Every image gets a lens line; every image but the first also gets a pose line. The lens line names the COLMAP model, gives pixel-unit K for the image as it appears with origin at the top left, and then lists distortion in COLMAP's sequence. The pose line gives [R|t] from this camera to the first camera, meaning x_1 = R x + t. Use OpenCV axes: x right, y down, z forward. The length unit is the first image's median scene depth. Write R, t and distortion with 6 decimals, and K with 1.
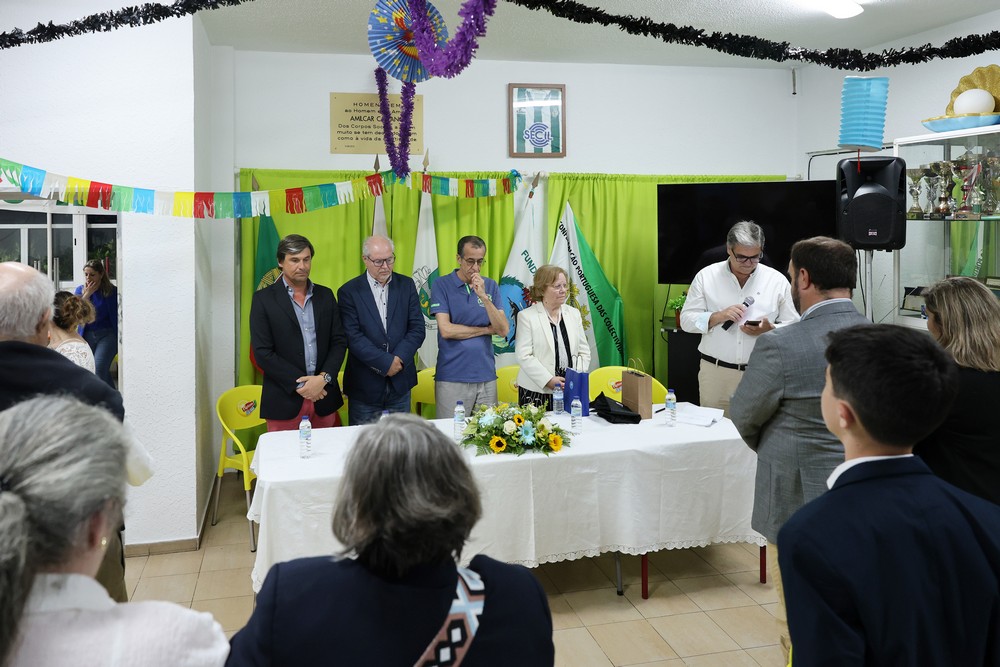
lens RADIAL K [[707.3, 0, 443.0], [0, 707.3, 239.8], [0, 0, 1]] dist [0.016590, -0.001799]
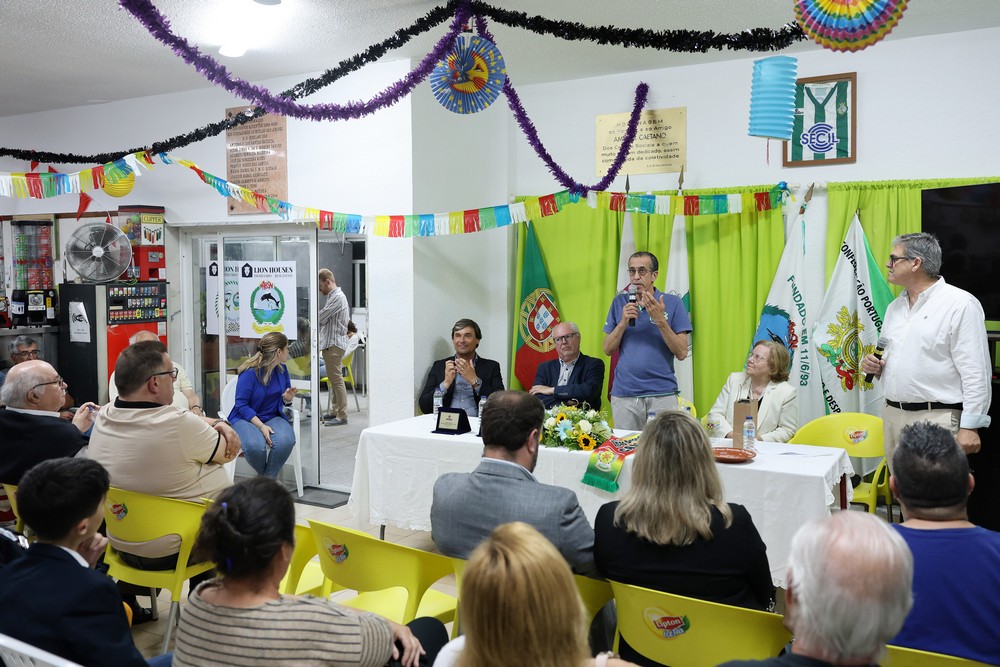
lens RADIAL K [[923.8, 0, 517.0], [0, 923.8, 322.5], [0, 0, 1]] dist [0.009426, 0.000000]
pose [[0.749170, 0.041348, -0.661086, 0.735658], [-0.023066, 0.999073, 0.036348, 0.046101], [0.661977, -0.011982, 0.749429, -0.066460]]
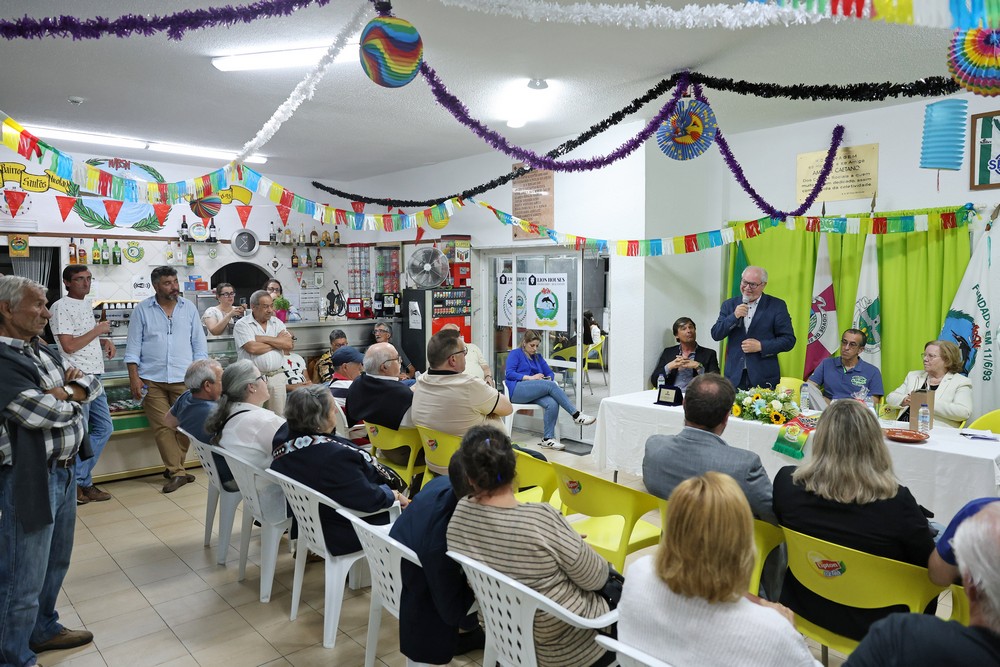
lens RADIAL K [[707.3, 0, 517.0], [0, 707.3, 318.9], [0, 0, 1]] dist [0.016590, -0.001799]
pose [[0.512970, 0.052241, -0.856815, 0.772761], [-0.027159, 0.998634, 0.044629, 0.042846], [0.857976, 0.000377, 0.513689, -0.065195]]
